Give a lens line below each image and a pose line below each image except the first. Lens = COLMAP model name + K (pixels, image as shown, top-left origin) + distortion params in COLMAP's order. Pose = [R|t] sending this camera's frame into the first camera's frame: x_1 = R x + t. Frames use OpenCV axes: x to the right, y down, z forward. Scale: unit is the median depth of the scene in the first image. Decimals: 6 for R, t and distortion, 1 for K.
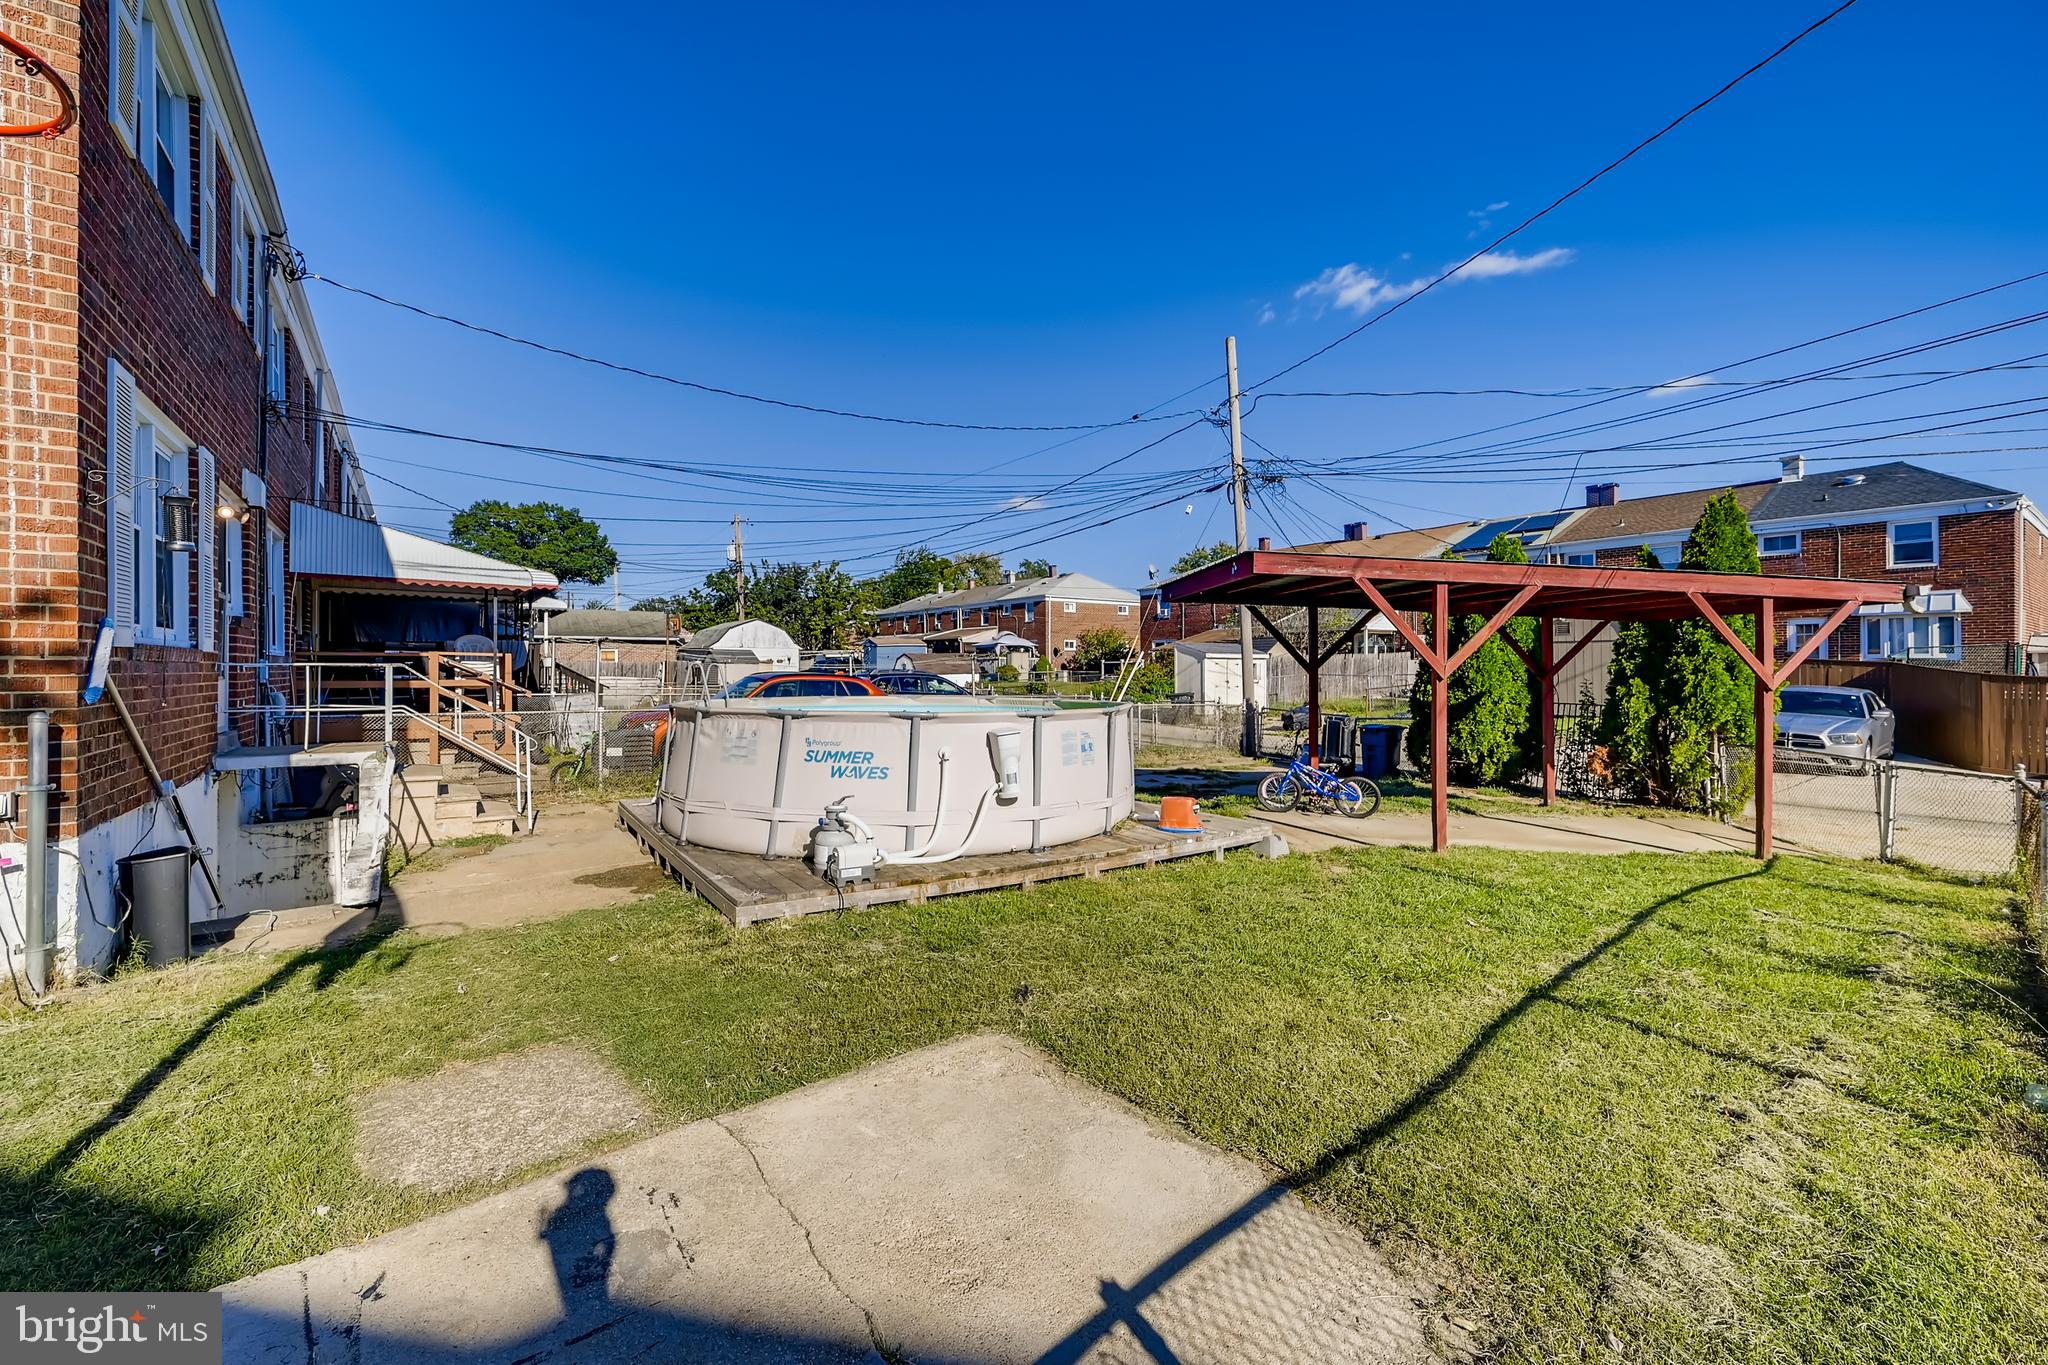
lens RADIAL K [[834.7, 0, 1034.3], [0, 834.7, 669.7], [0, 0, 1]] dist [0.001365, 0.000374]
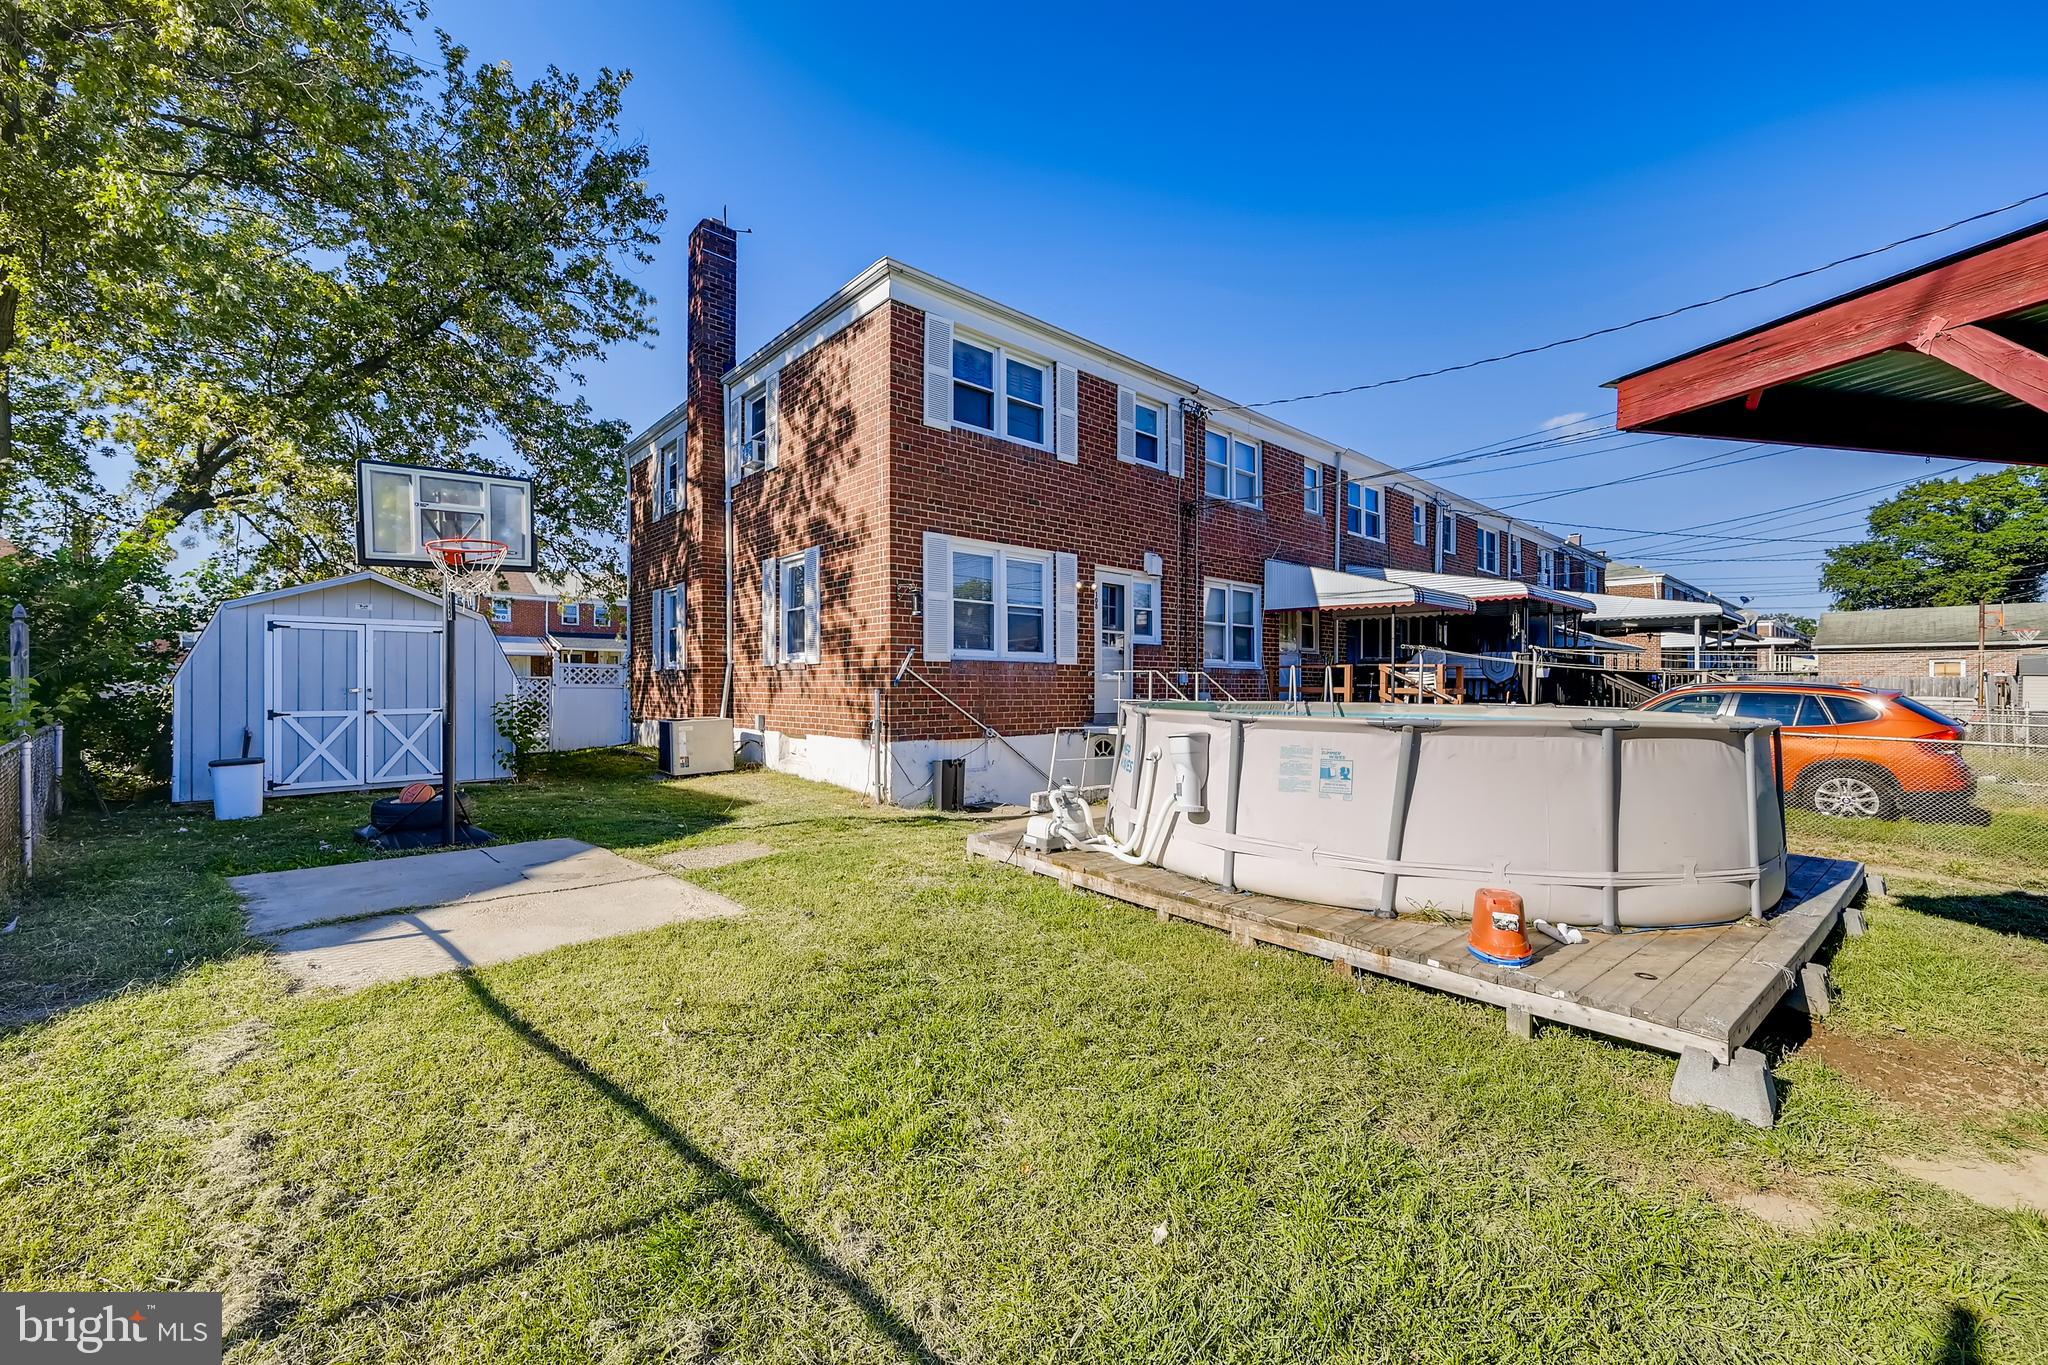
lens RADIAL K [[834.7, 0, 1038.2], [0, 834.7, 685.1], [0, 0, 1]] dist [0.001365, 0.000374]
pose [[0.095254, -0.000830, -0.995453, 0.795749], [-0.007566, 0.999970, -0.001558, 0.026513], [0.995424, 0.007680, 0.095244, 0.766121]]
